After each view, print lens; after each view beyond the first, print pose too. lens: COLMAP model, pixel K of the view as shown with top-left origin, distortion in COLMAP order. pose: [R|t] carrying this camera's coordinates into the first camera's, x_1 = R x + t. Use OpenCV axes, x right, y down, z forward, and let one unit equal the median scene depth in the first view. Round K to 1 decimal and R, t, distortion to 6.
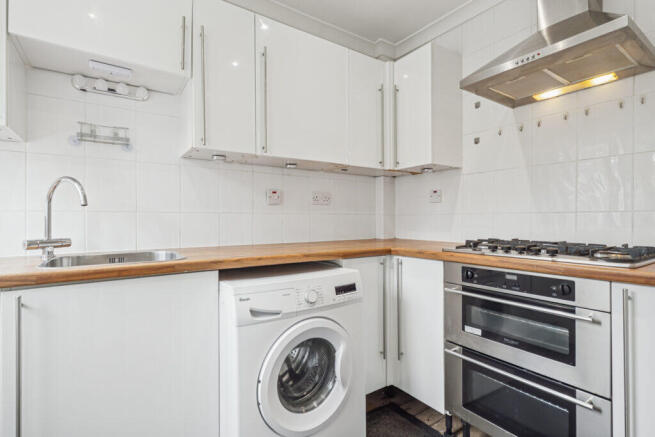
lens RADIAL K [[318.8, 0, 325.4], [0, 318.8, 216.2], [0, 0, 1]] dist [-0.001192, 0.000784]
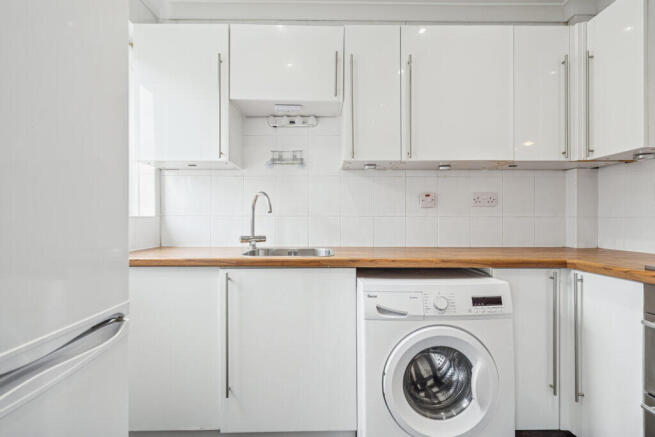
lens RADIAL K [[318.8, 0, 325.4], [0, 318.8, 216.2], [0, 0, 1]] dist [-0.001192, 0.000784]
pose [[0.830561, -0.002469, -0.556922, 0.168645], [0.001632, 0.999997, -0.002000, -0.010659], [0.556925, 0.000752, 0.830562, -0.006319]]
